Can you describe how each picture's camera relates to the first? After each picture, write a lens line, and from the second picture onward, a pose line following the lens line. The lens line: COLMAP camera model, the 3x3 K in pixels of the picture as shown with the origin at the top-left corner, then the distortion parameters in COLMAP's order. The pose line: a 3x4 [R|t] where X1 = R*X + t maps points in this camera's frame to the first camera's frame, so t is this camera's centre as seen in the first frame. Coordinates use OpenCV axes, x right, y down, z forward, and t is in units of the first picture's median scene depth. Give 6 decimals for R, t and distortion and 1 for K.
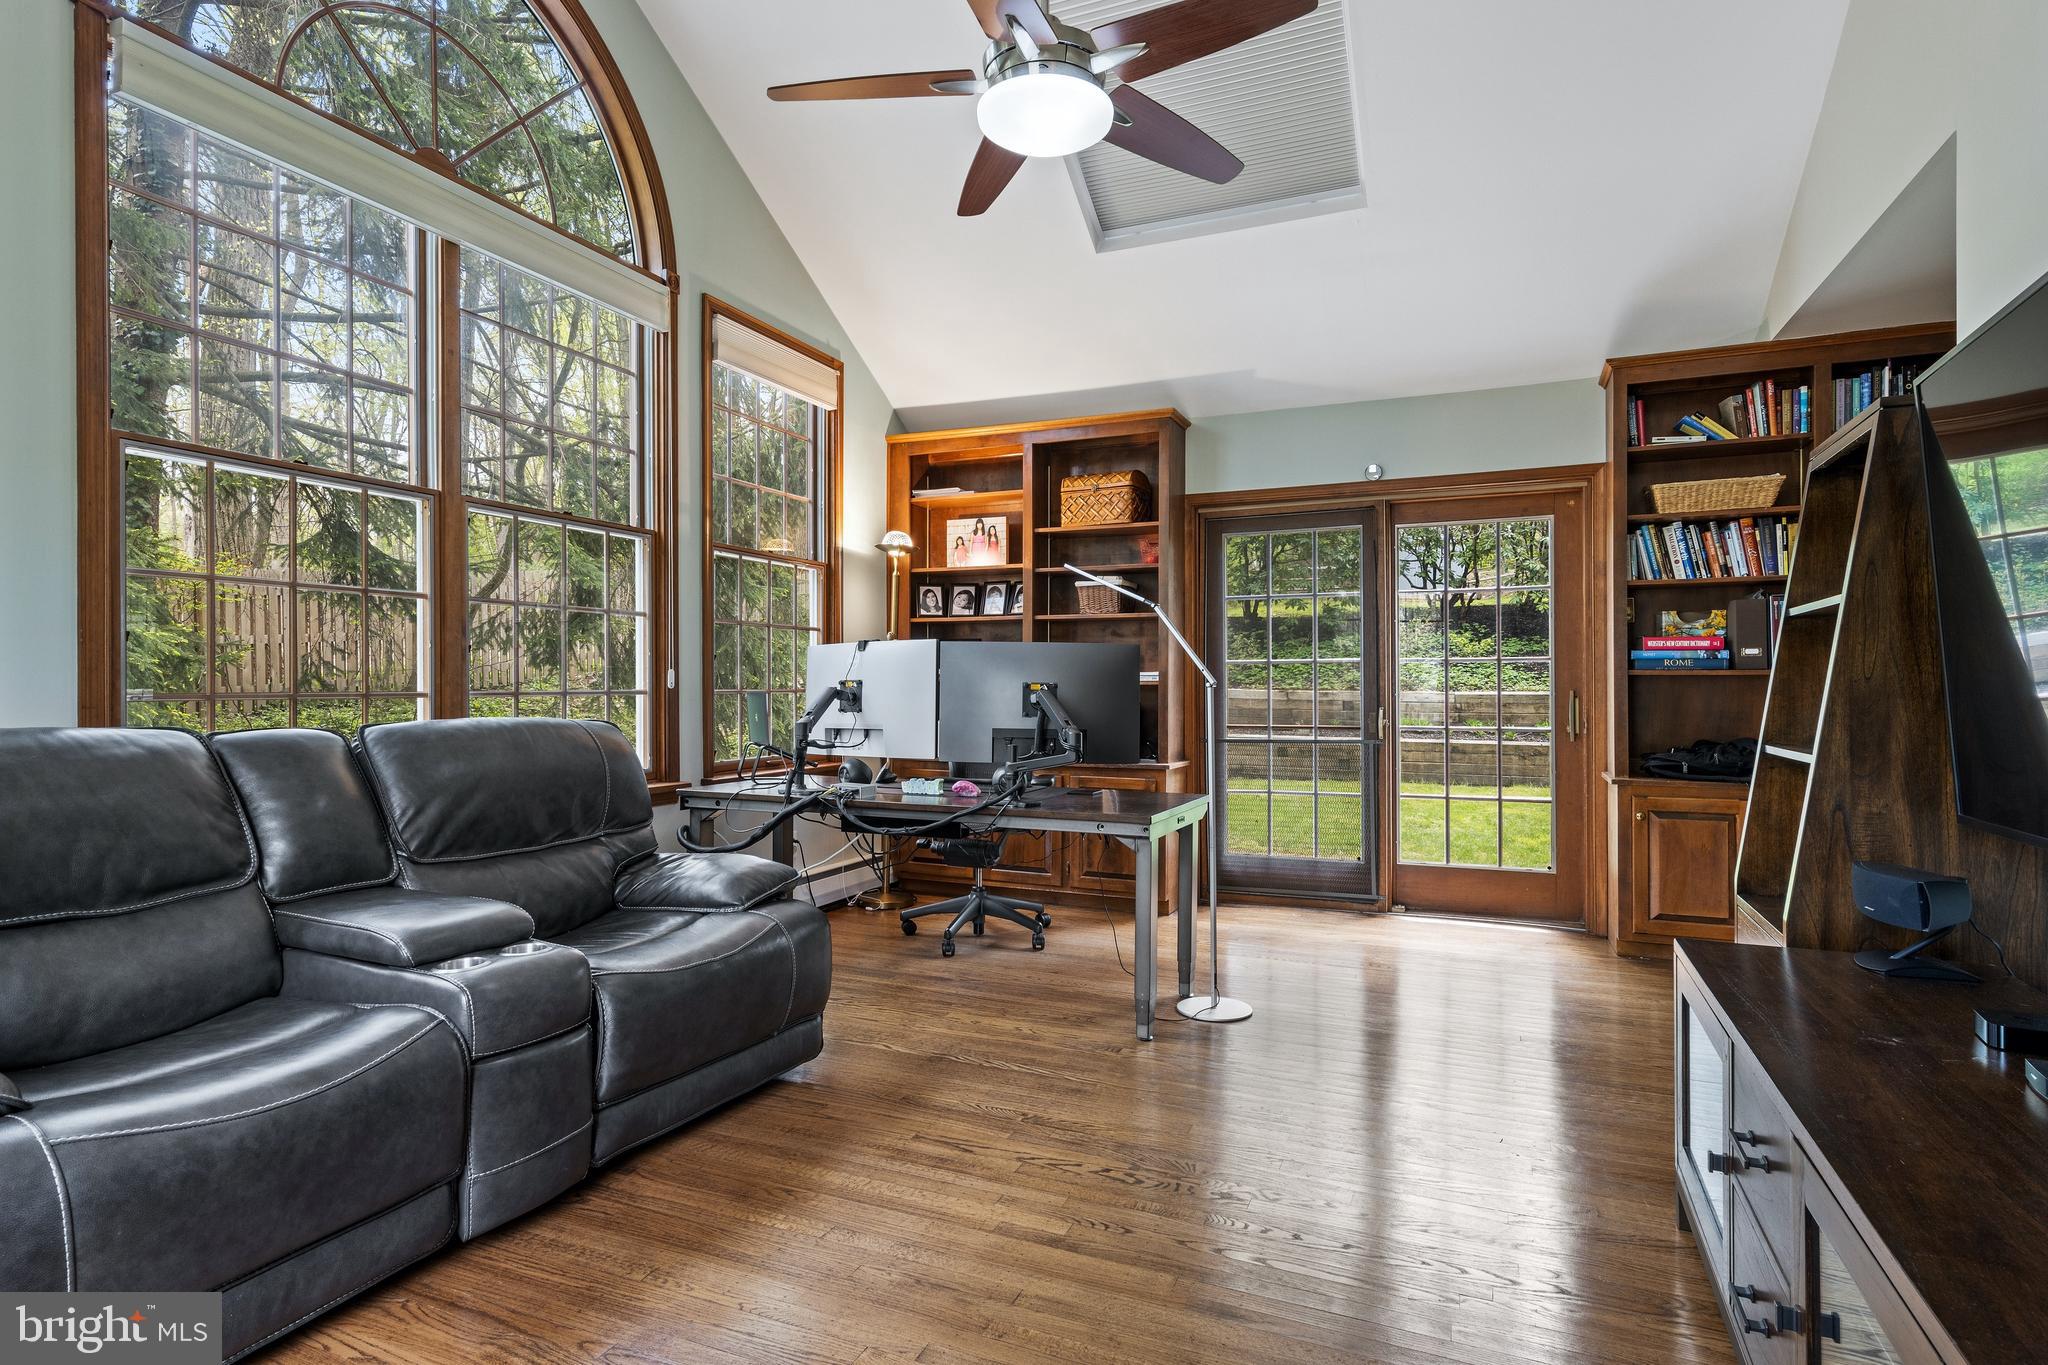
lens RADIAL K [[1049.2, 0, 1020.7], [0, 1049.2, 687.4], [0, 0, 1]] dist [0.004448, -0.000813]
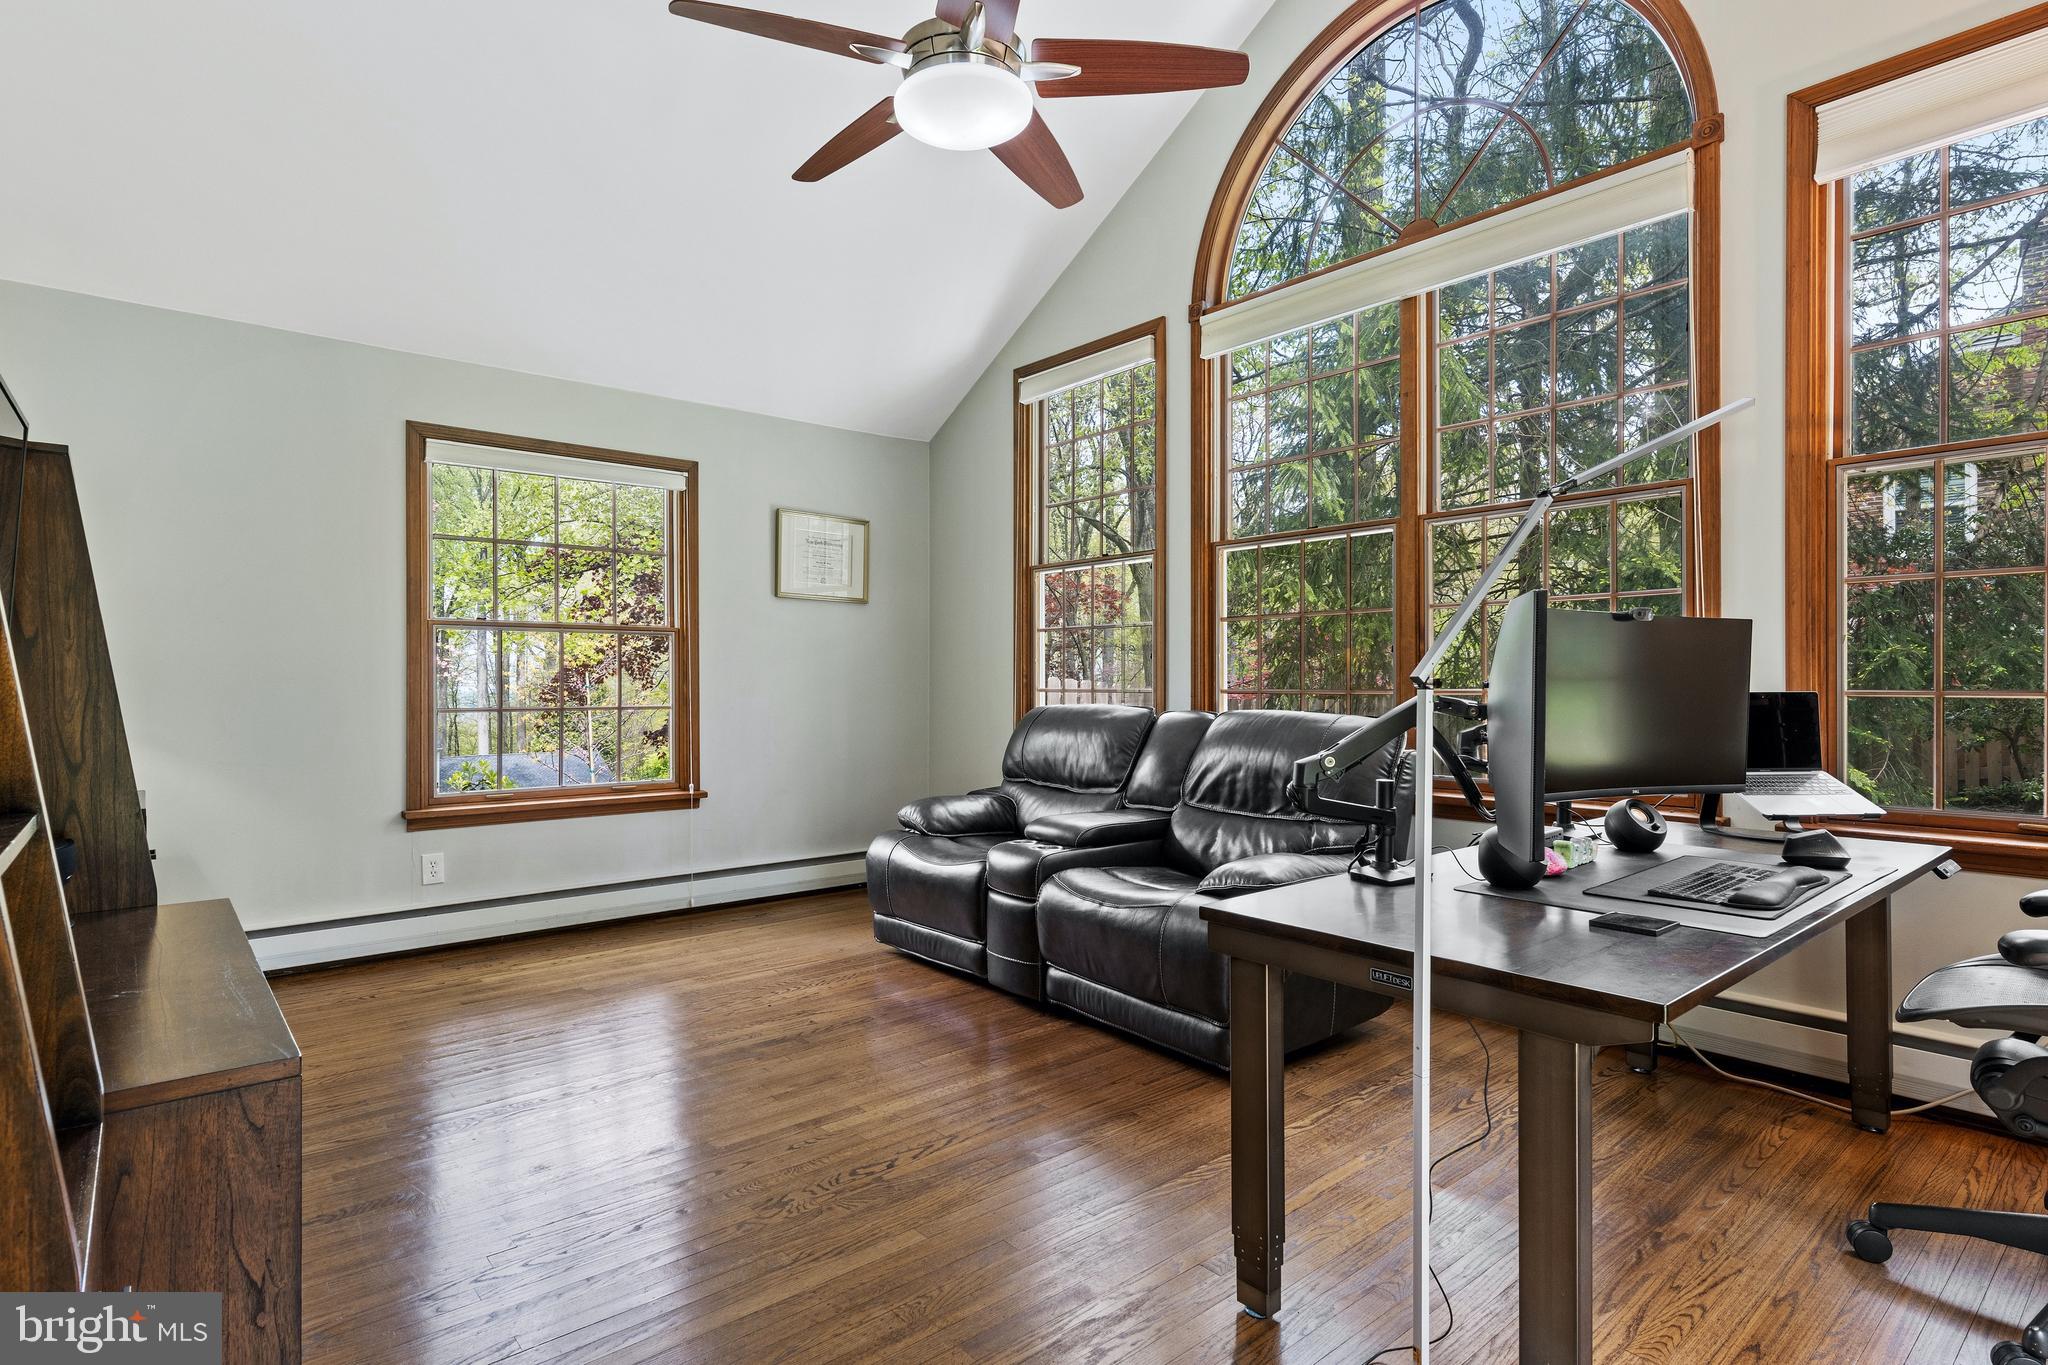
lens RADIAL K [[1049.2, 0, 1018.4], [0, 1049.2, 681.9], [0, 0, 1]] dist [0.004448, -0.000813]
pose [[-0.434612, -0.000860, -0.900618, 0.945287], [0.002380, 0.999995, -0.002104, -0.001778], [0.900615, -0.003058, -0.434607, 1.566425]]
